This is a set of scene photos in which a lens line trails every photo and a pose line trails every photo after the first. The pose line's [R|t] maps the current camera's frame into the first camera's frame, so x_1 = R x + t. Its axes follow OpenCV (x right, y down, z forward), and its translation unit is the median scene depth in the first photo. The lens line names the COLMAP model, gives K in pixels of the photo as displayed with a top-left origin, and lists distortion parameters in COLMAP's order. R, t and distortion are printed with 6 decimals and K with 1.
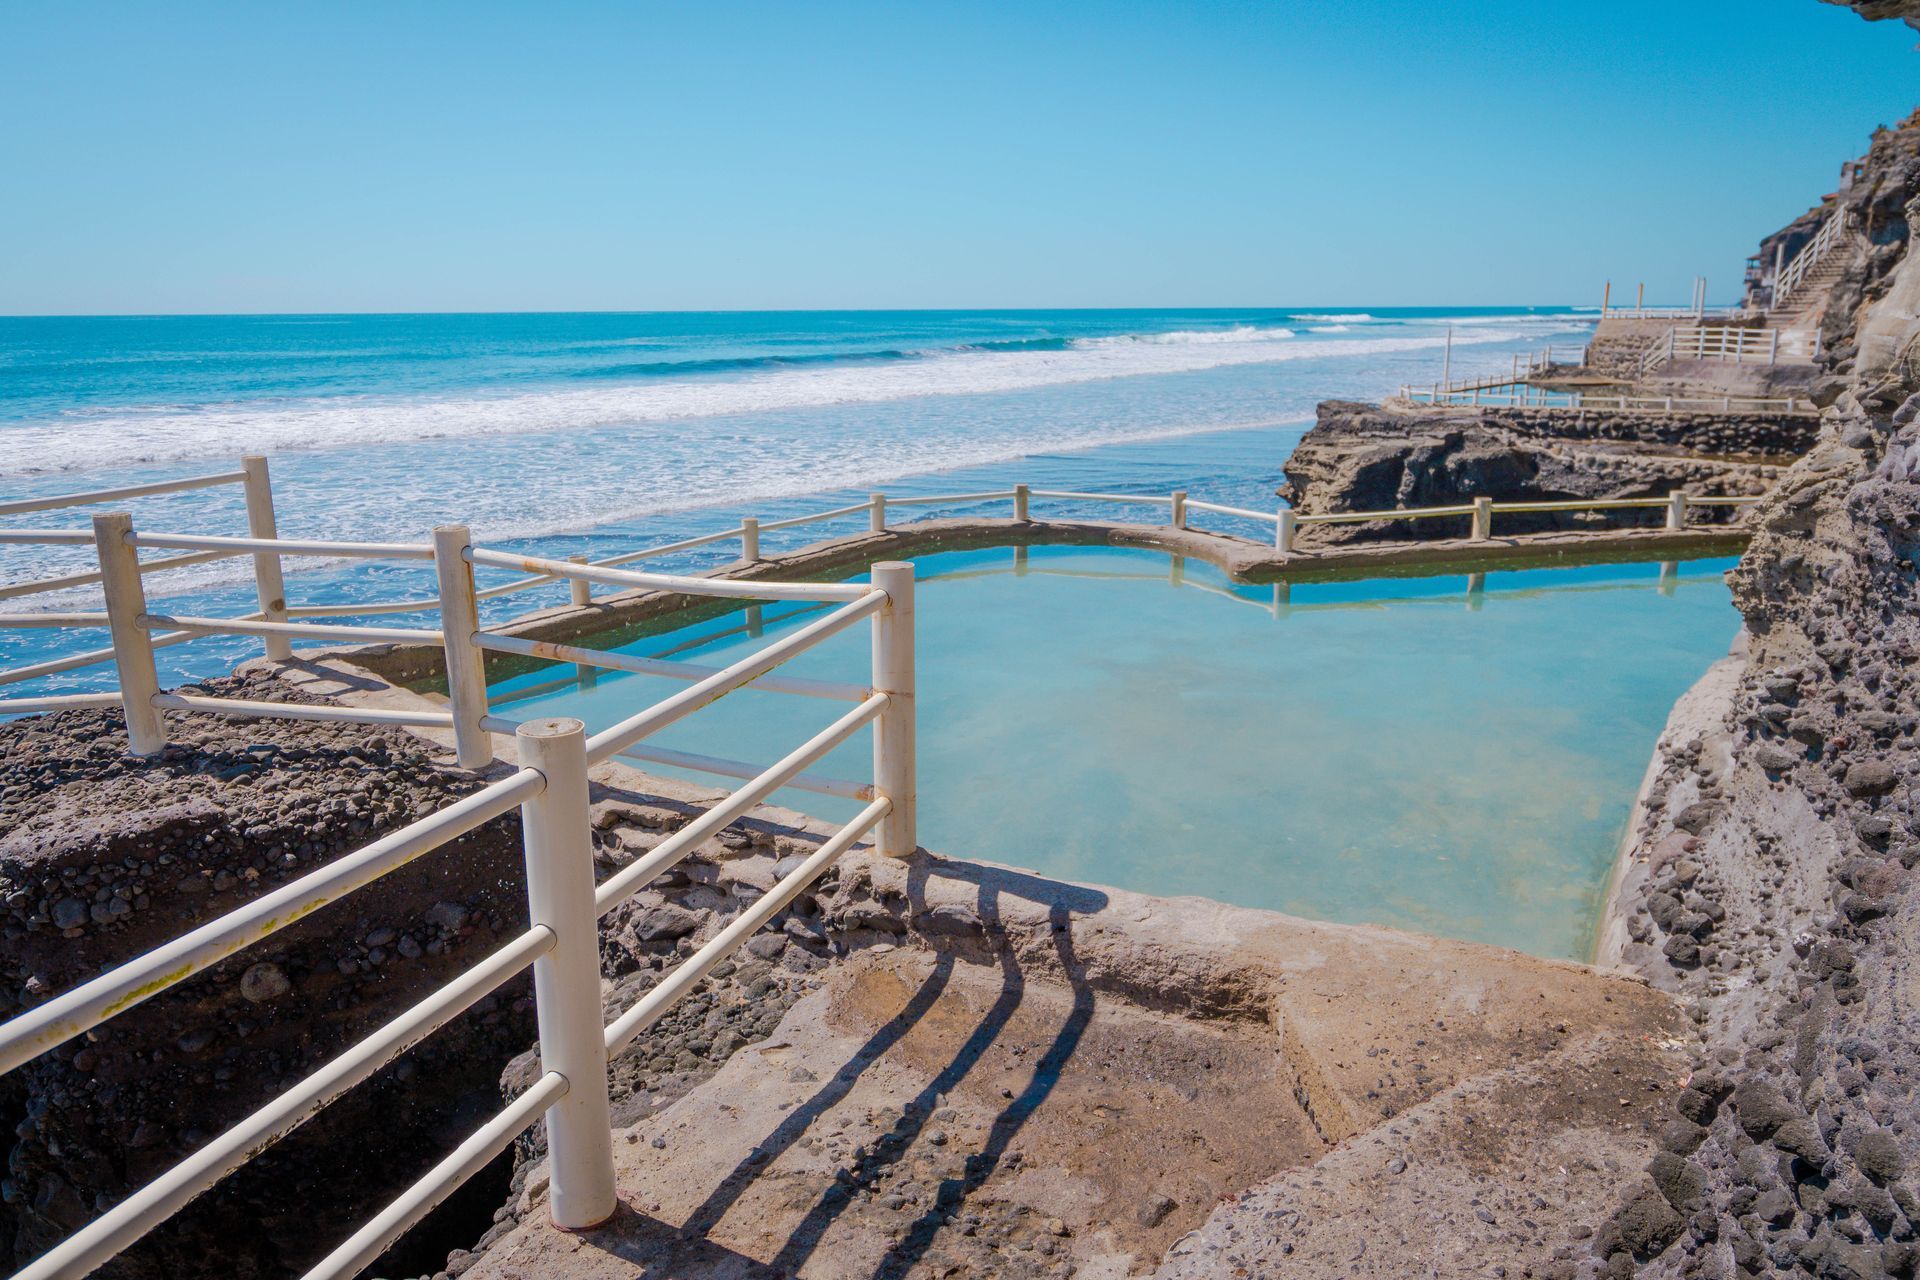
lens RADIAL K [[1331.5, 0, 951.7], [0, 1331.5, 644.6], [0, 0, 1]] dist [-0.004637, -0.000326]
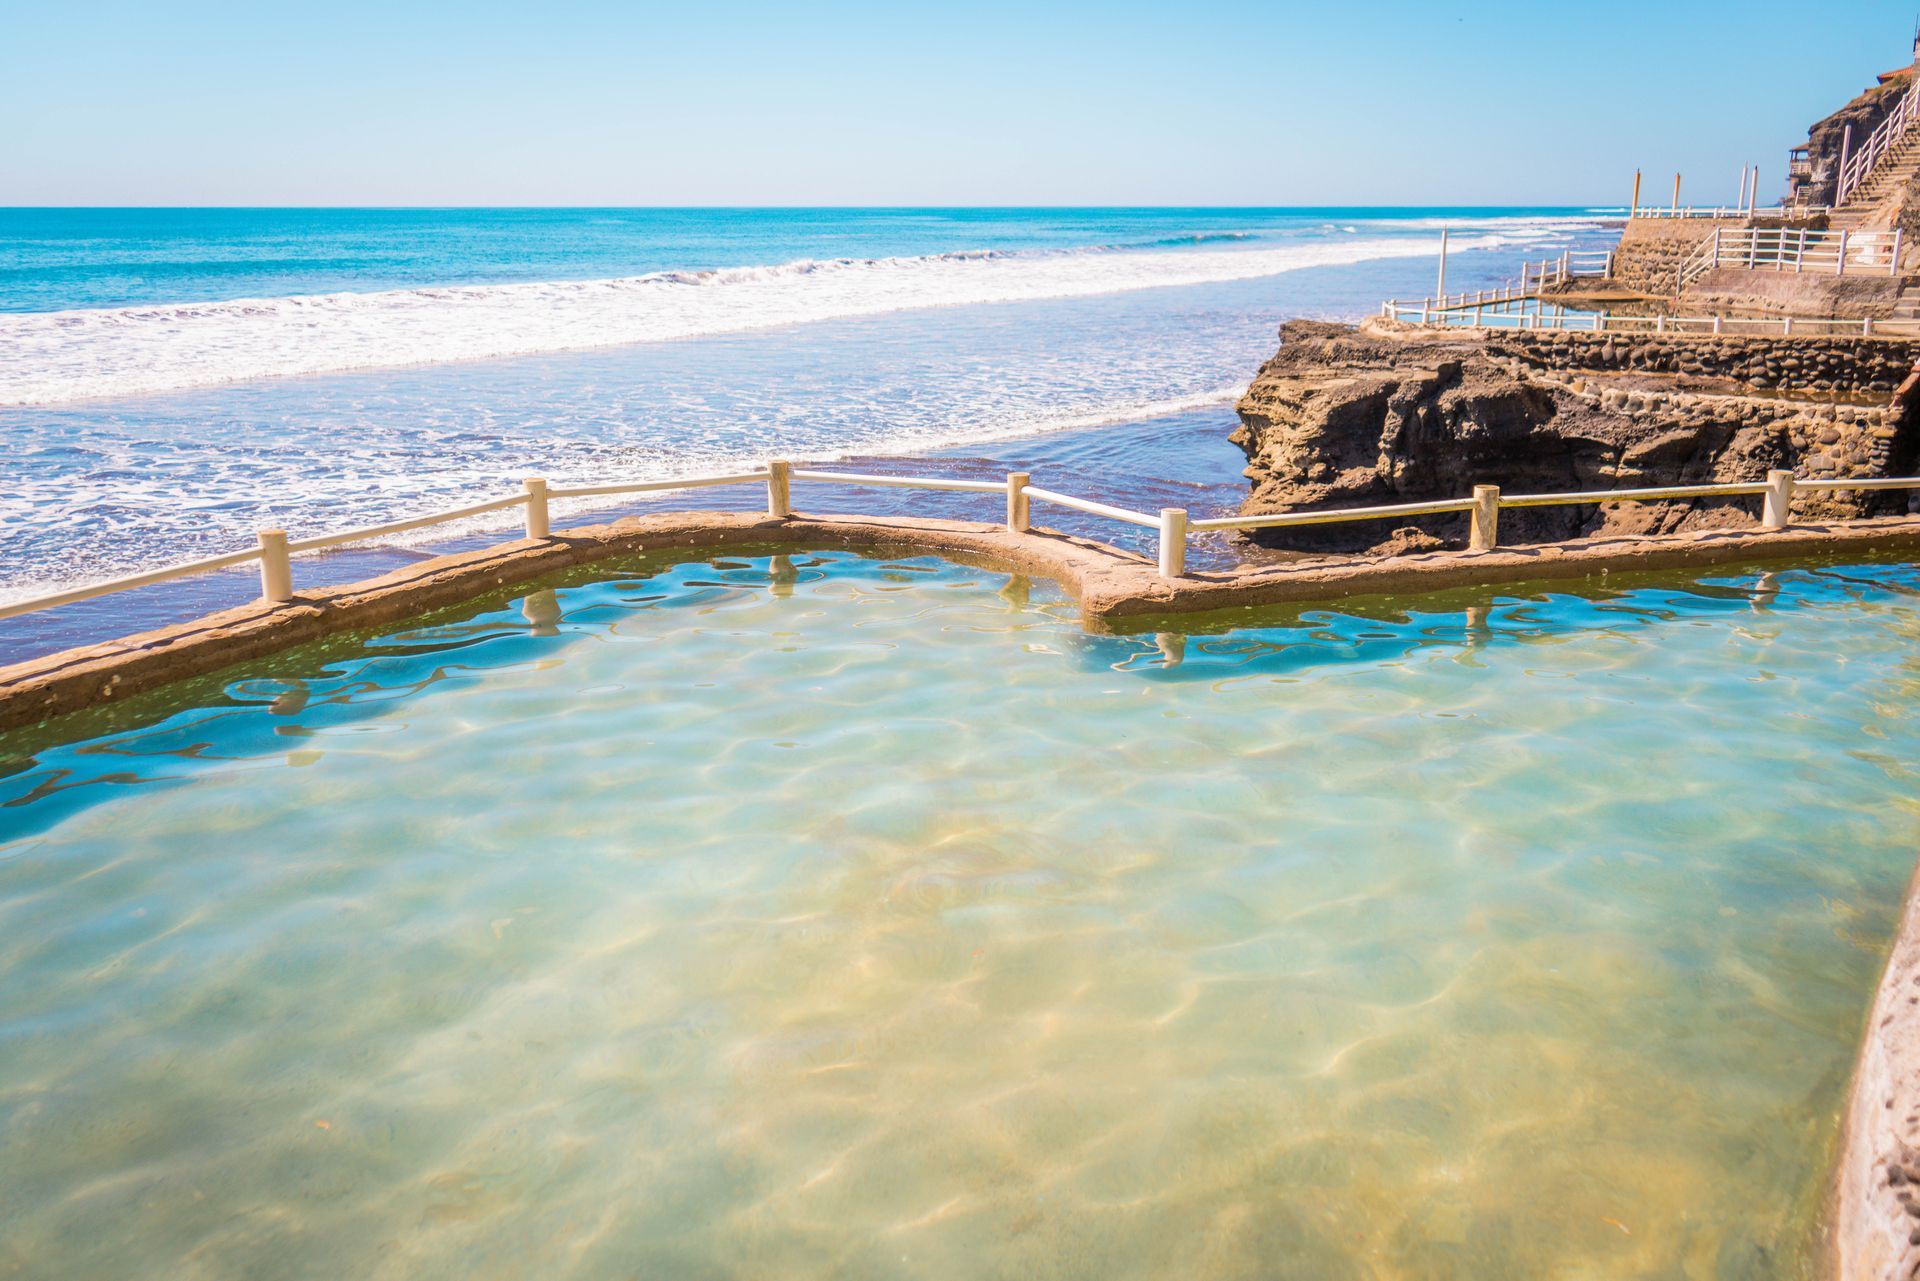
lens RADIAL K [[1602.7, 0, 963.8], [0, 1602.7, 654.8], [0, 0, 1]] dist [-0.008546, 0.013100]
pose [[0.997885, -0.012399, 0.063815, 0.032063], [0.010729, 0.999593, 0.026449, -0.016458], [-0.064117, -0.025708, 0.997611, 0.079956]]
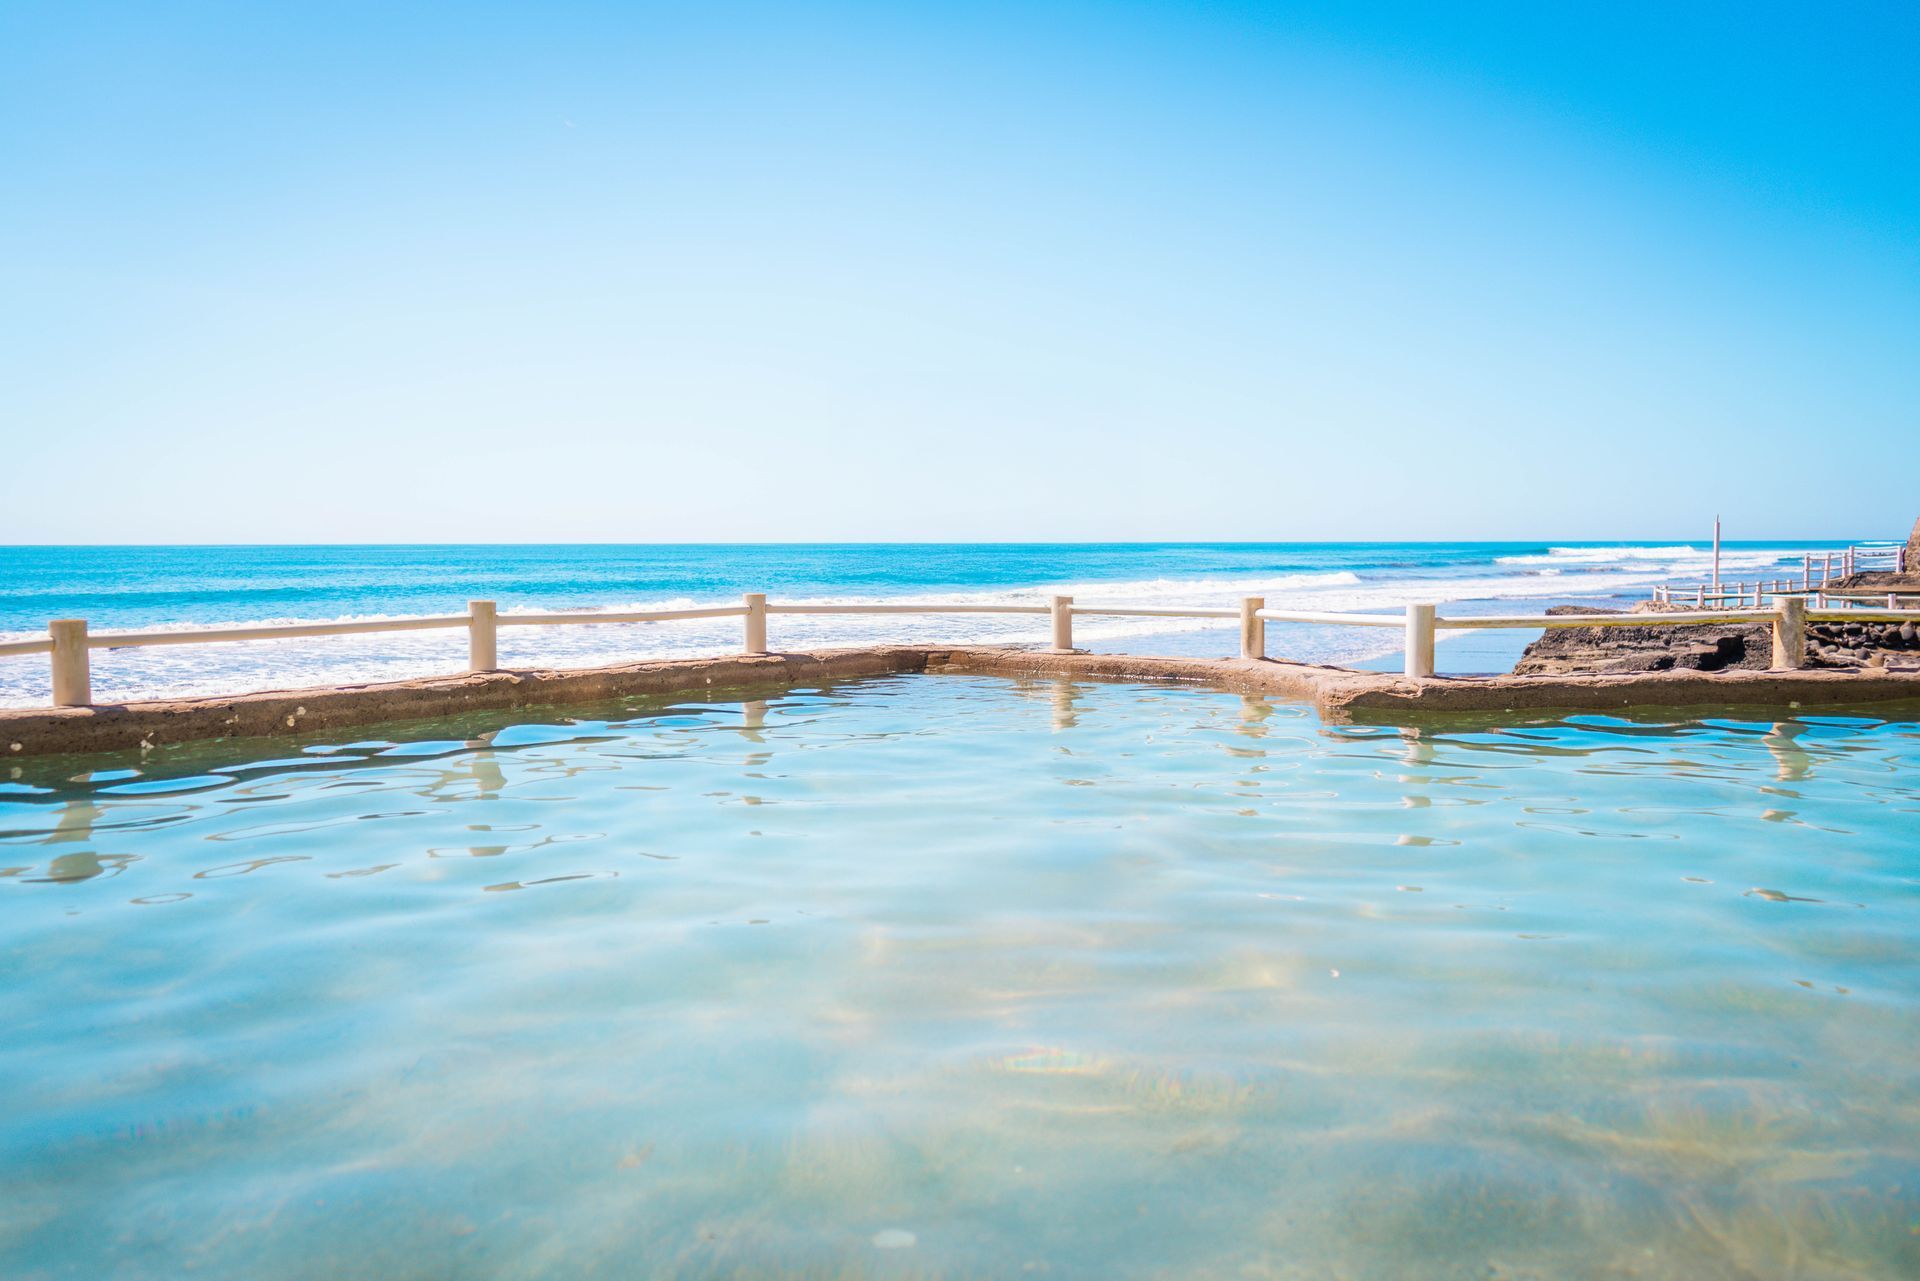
lens RADIAL K [[1536.4, 0, 965.1], [0, 1536.4, 649.9], [0, 0, 1]] dist [-0.003426, 0.005624]
pose [[0.994327, 0.010971, -0.105797, 0.039055], [-0.029264, 0.984497, -0.172942, 0.010575], [0.102260, 0.175057, 0.979233, 0.106063]]
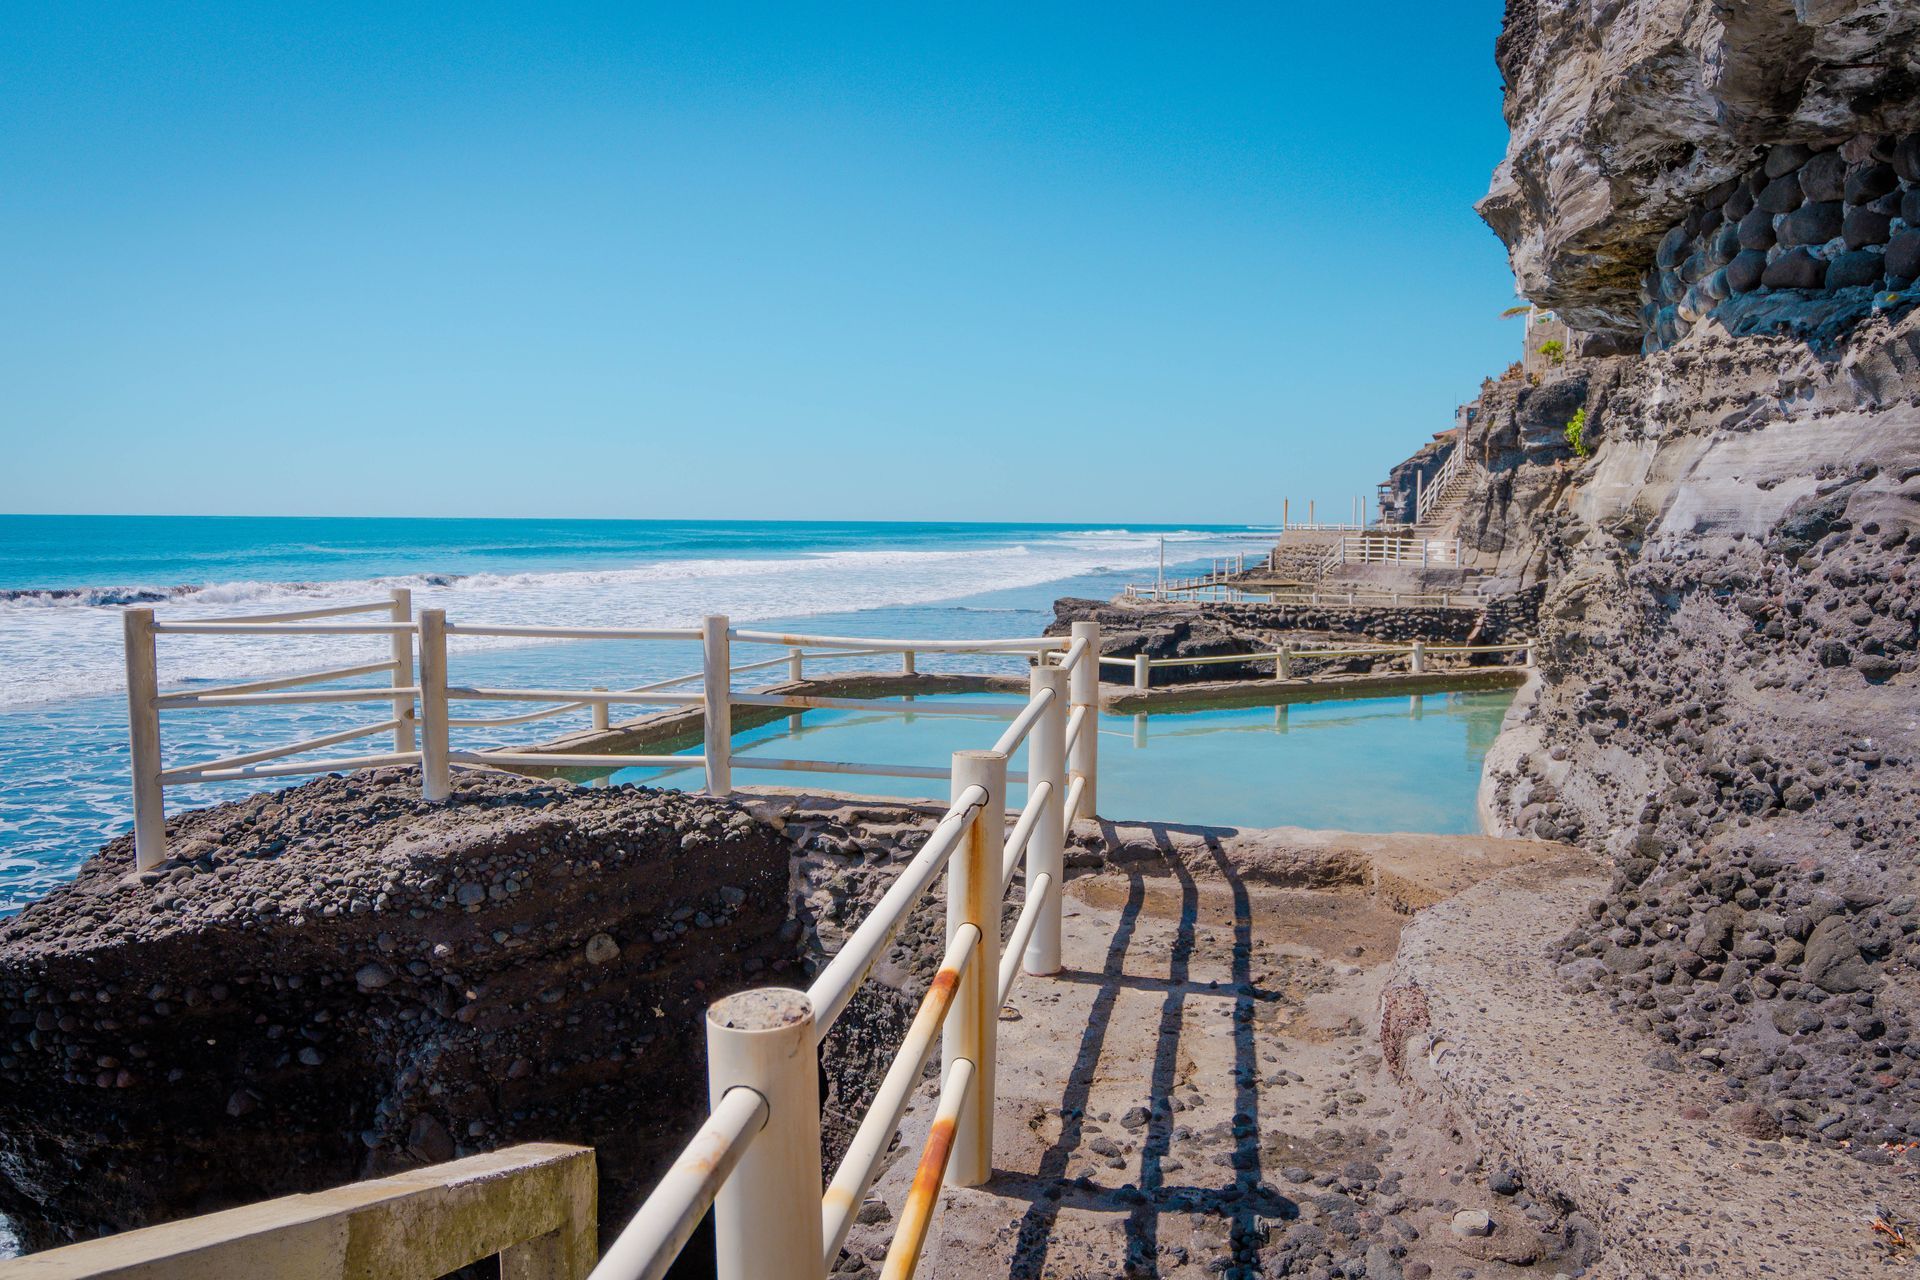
lens RADIAL K [[1331.5, 0, 951.7], [0, 1331.5, 644.6], [0, 0, 1]] dist [-0.004637, -0.000326]
pose [[0.976561, -0.004678, 0.215191, -0.057264], [0.037680, 0.988041, -0.149514, 0.020657], [-0.211918, 0.154117, 0.965059, -0.049683]]
